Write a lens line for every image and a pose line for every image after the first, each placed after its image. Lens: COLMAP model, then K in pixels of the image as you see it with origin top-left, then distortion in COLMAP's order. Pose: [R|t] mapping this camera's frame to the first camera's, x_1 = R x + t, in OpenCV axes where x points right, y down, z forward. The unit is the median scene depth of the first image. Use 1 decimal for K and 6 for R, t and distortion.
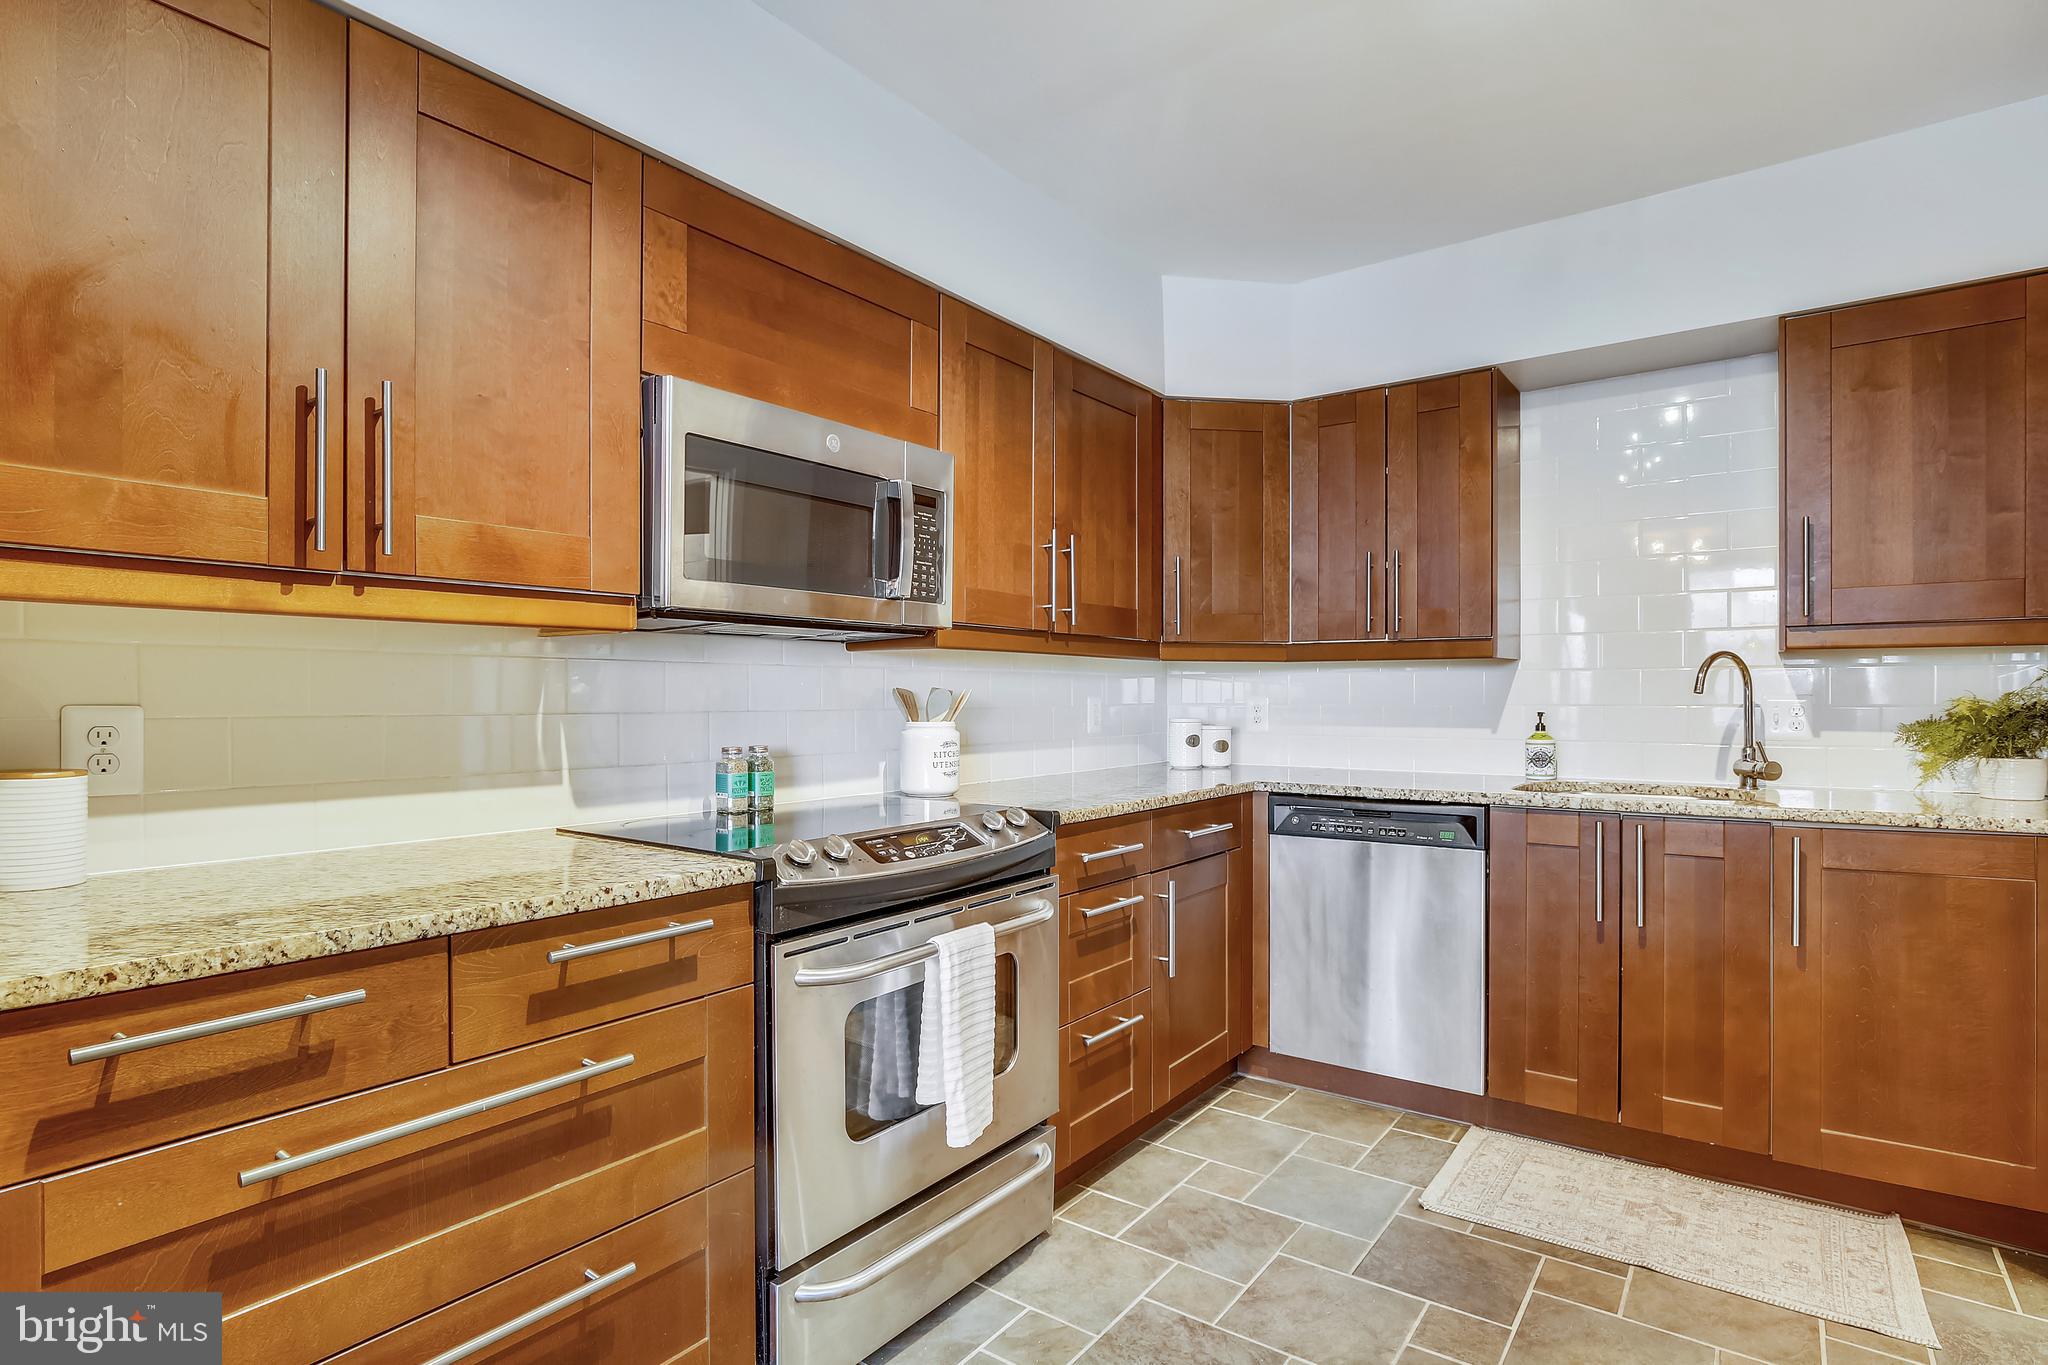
lens RADIAL K [[1022.7, 0, 1027.9], [0, 1022.7, 700.5], [0, 0, 1]] dist [-0.028813, 0.008820]
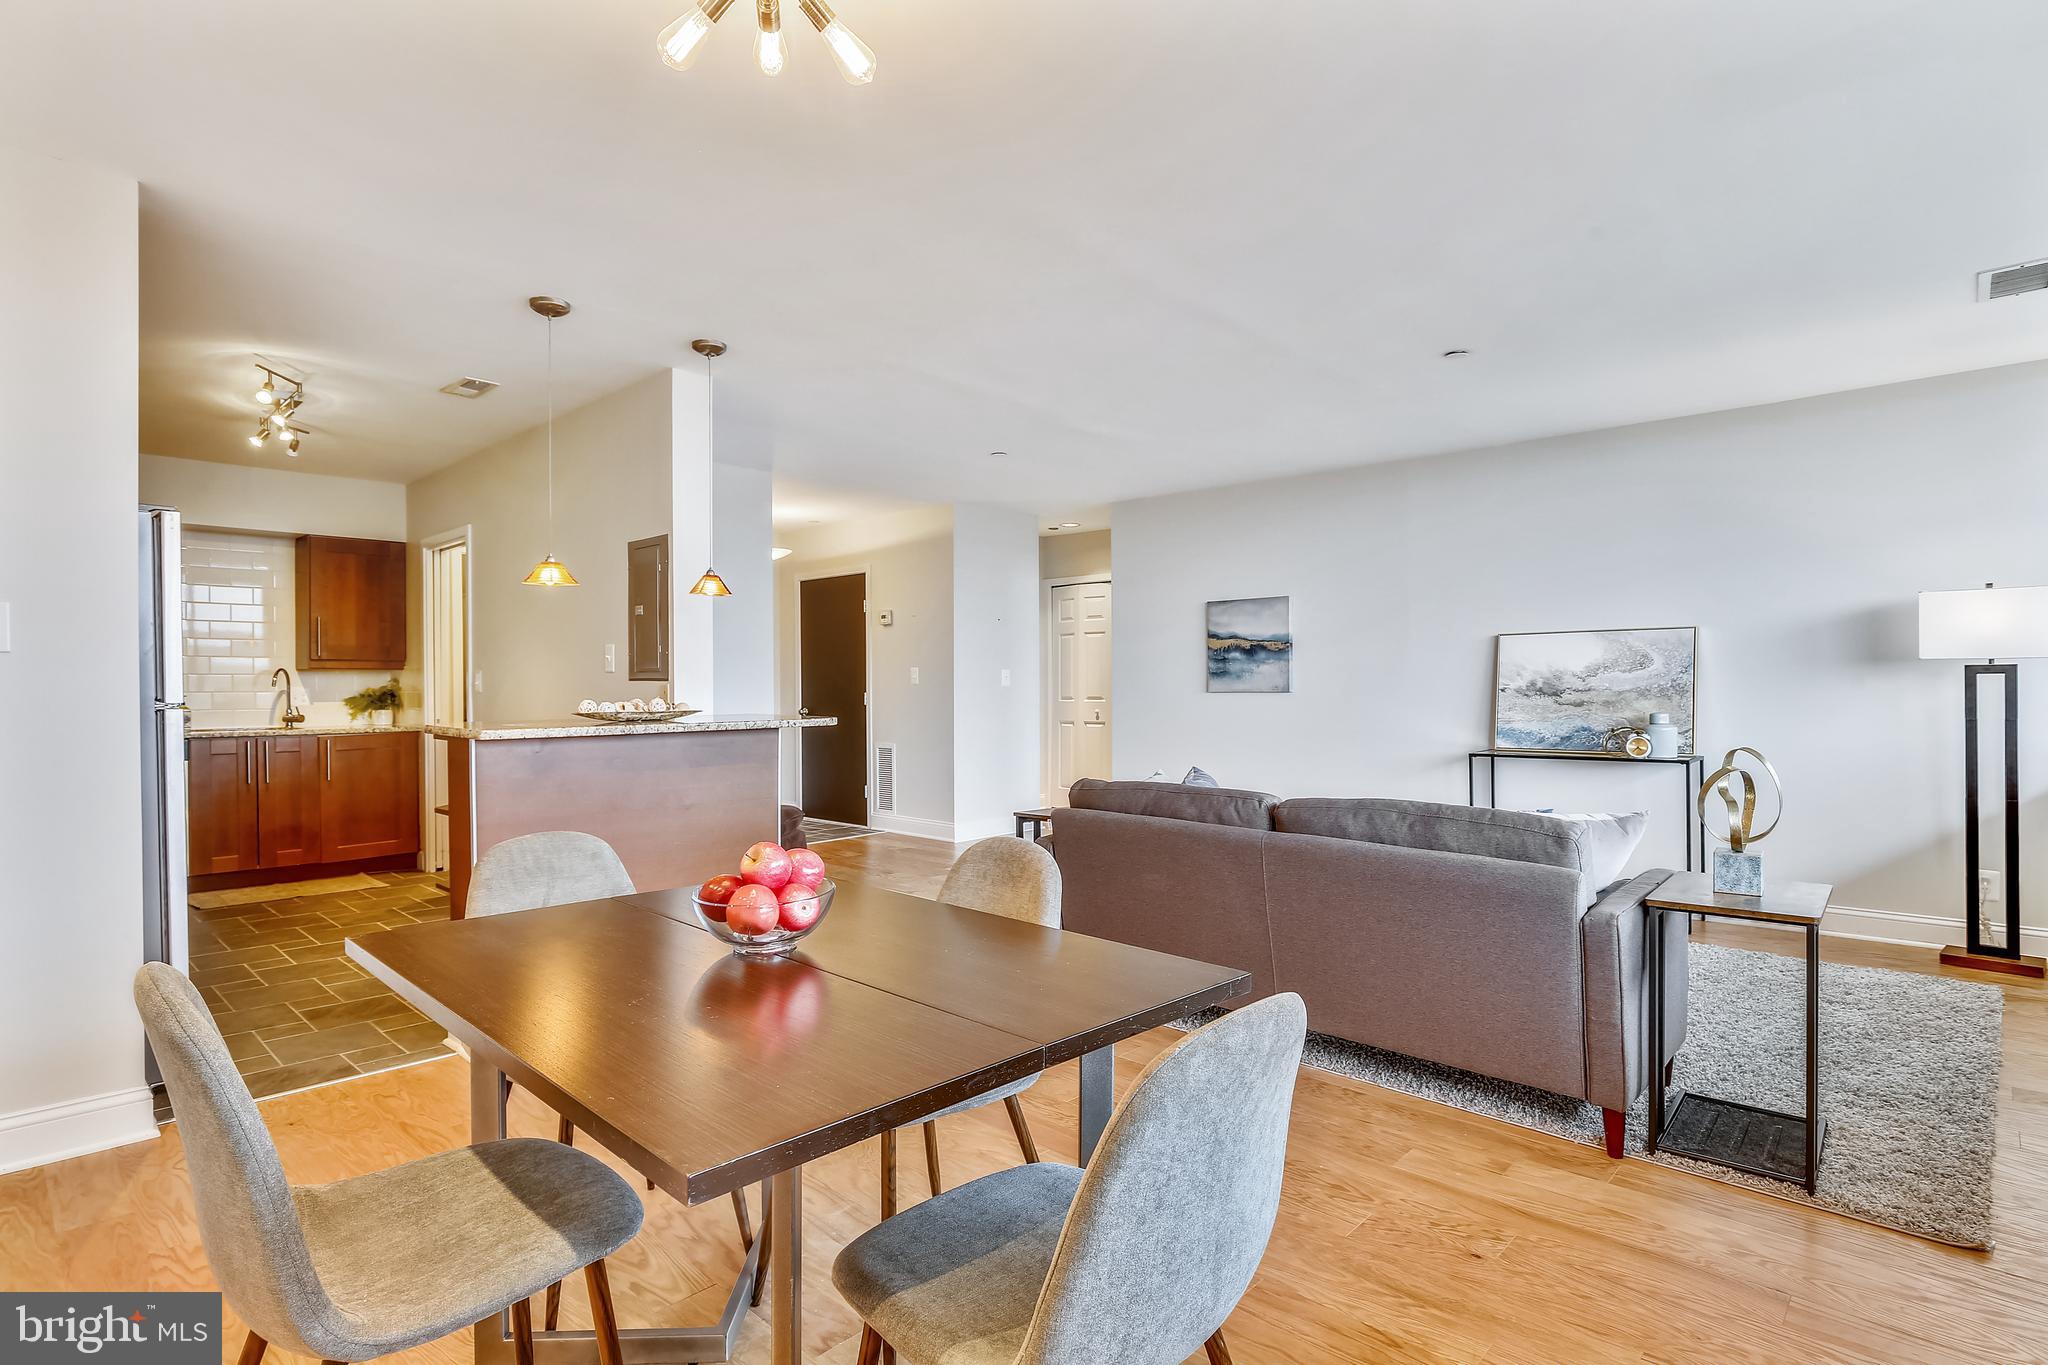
lens RADIAL K [[1026.6, 0, 1027.5], [0, 1026.6, 707.5], [0, 0, 1]] dist [-0.017291, 0.001696]
pose [[0.119503, -0.019104, 0.992650, -1.556122], [0.001497, 0.999817, 0.019062, 0.000147], [-0.992833, -0.000792, 0.119510, -1.071410]]
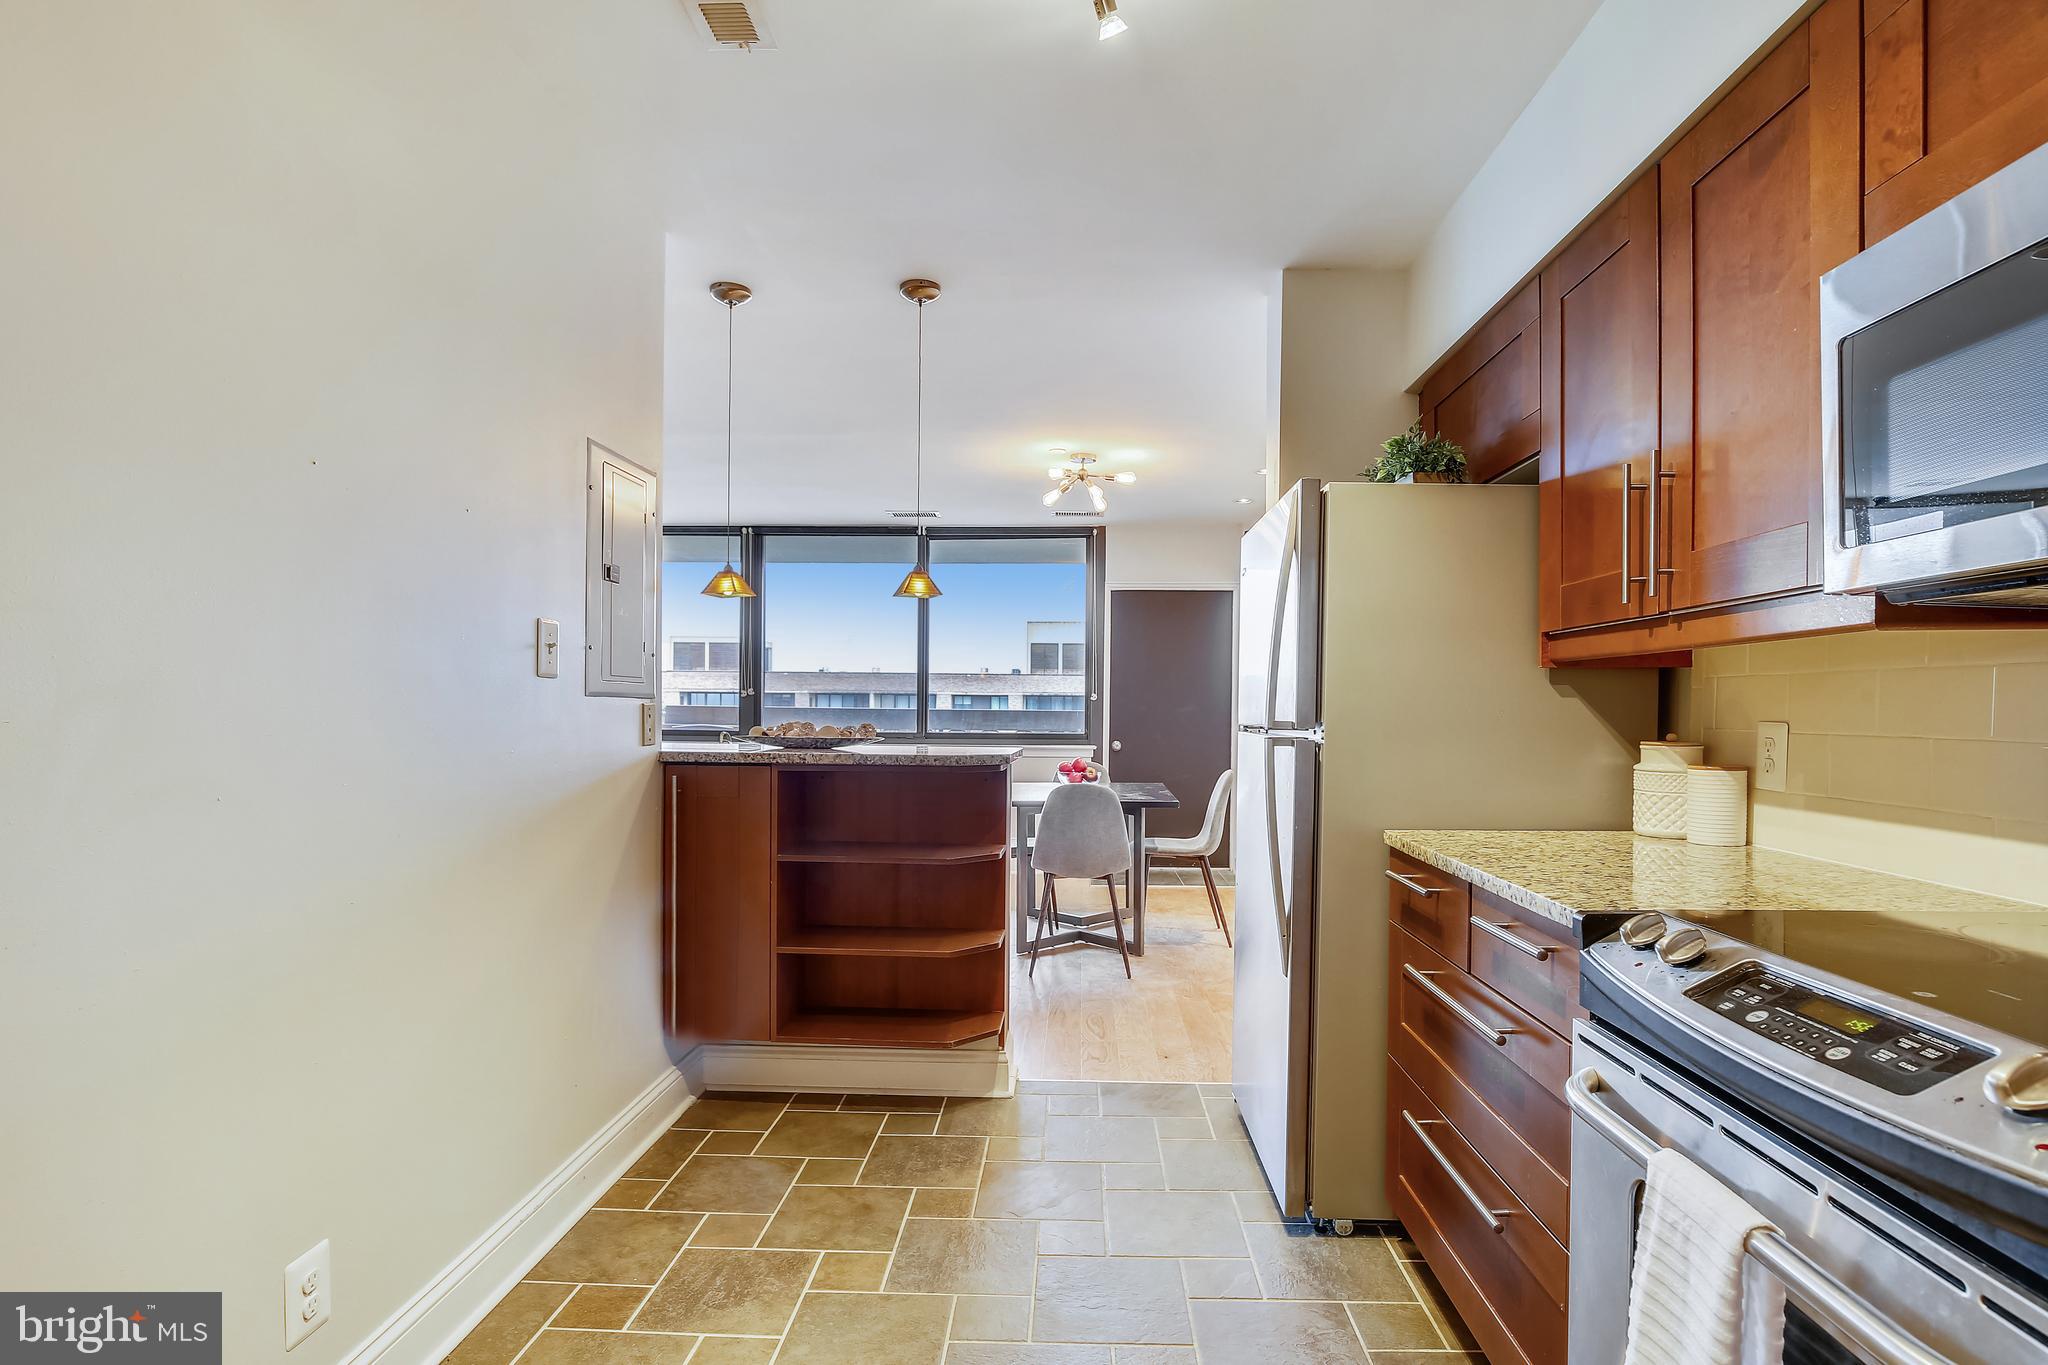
lens RADIAL K [[1029.7, 0, 1039.7], [0, 1029.7, 715.1], [0, 0, 1]] dist [-0.001940, 0.000442]
pose [[-0.826438, 0.000388, -0.563027, 0.372089], [-0.006859, 0.999919, 0.010757, -0.007158], [0.562986, 0.012752, -0.826368, 0.919947]]
